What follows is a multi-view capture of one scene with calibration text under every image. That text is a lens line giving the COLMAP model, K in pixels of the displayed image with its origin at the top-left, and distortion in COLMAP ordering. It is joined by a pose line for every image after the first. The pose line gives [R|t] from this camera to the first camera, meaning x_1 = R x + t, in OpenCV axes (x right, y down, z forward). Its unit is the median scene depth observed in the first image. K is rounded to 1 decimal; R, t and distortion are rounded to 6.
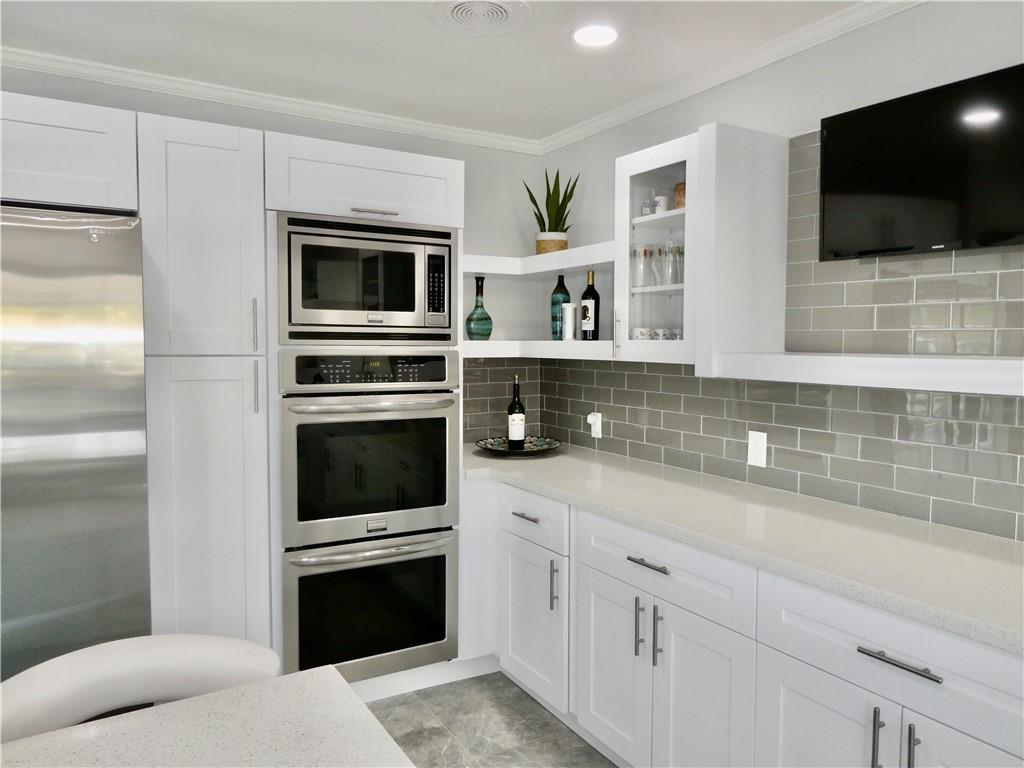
lens RADIAL K [[730.9, 0, 515.5], [0, 730.9, 390.4], [0, 0, 1]] dist [0.000046, 0.002026]
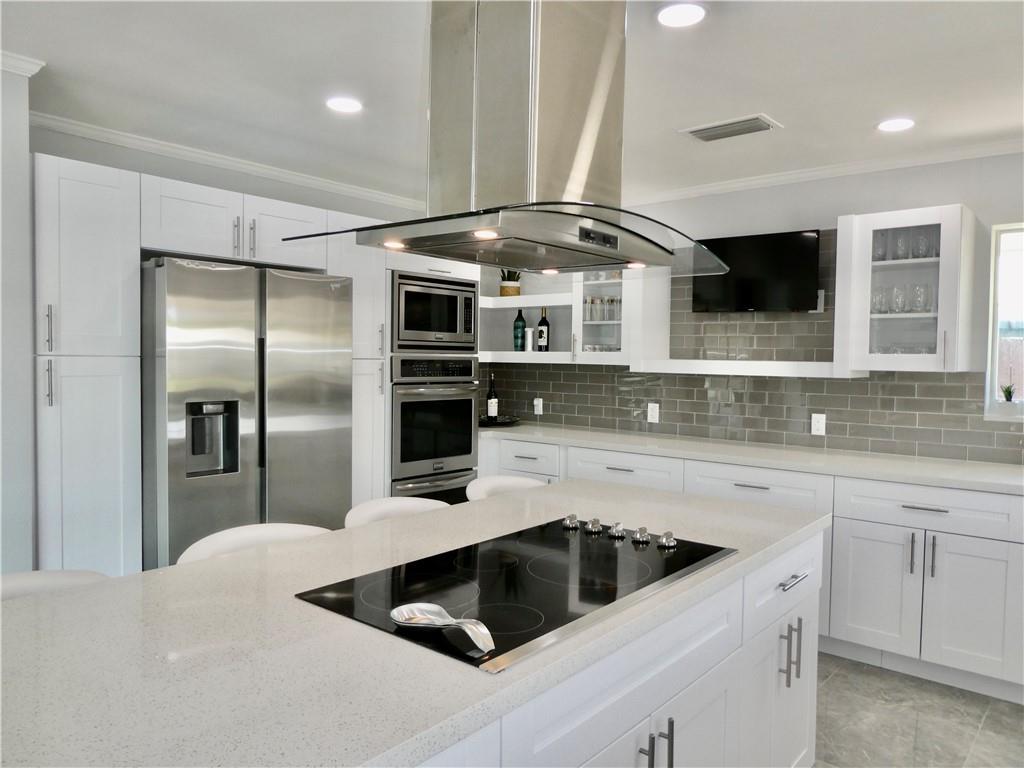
lens RADIAL K [[730.9, 0, 524.1], [0, 730.9, 388.1], [0, 0, 1]] dist [0.000046, 0.002026]
pose [[0.945865, -0.005733, 0.324508, -0.544920], [0.011629, 0.999801, -0.016233, 0.043665], [-0.324351, 0.019128, 0.945744, -0.587451]]
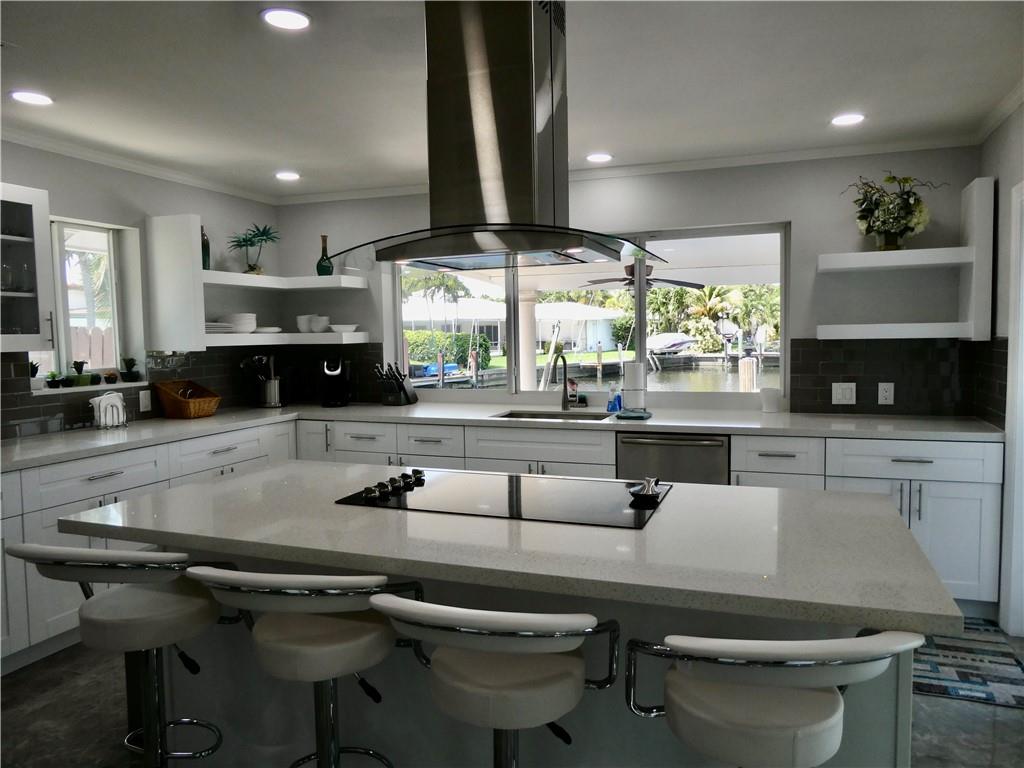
lens RADIAL K [[730.9, 0, 518.8], [0, 730.9, 391.0], [0, 0, 1]] dist [0.000046, 0.002026]
pose [[-0.616550, -0.055898, 0.785329, -0.999778], [0.060549, 0.991156, 0.118085, -0.029449], [-0.784984, 0.120356, -0.607713, 0.511584]]
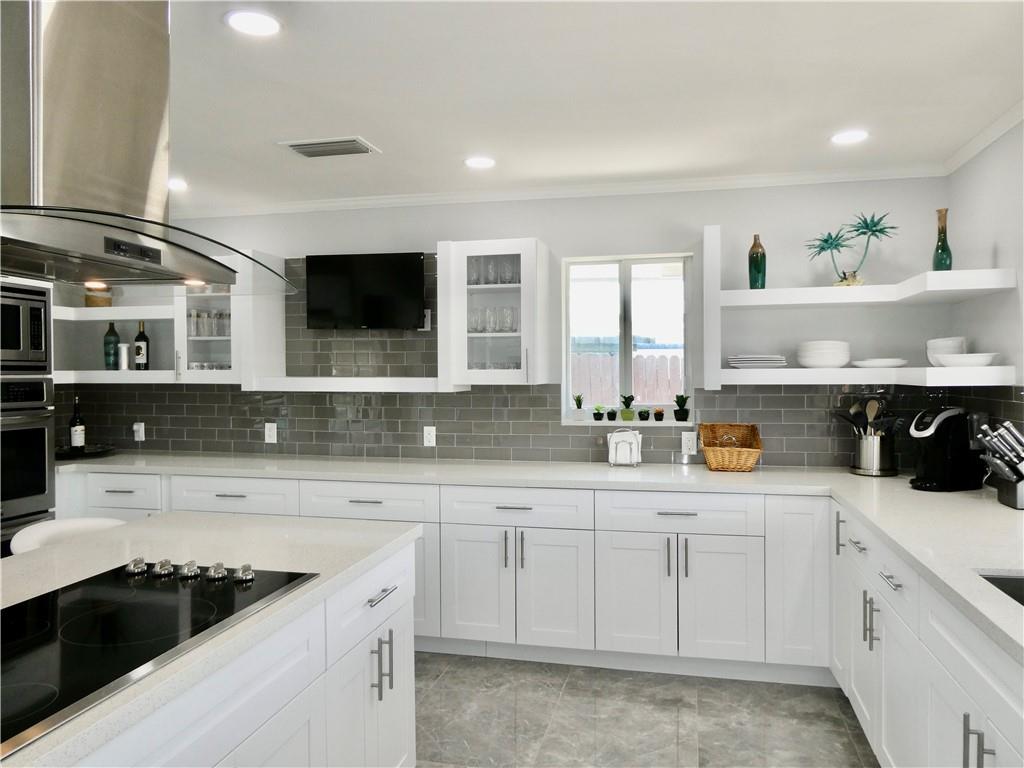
lens RADIAL K [[730.9, 0, 521.5], [0, 730.9, 388.8], [0, 0, 1]] dist [0.000046, 0.002026]
pose [[0.698285, -0.021779, 0.715488, -0.479522], [0.050159, 0.998569, -0.018557, 0.037055], [-0.714060, 0.048847, 0.698378, -0.617706]]
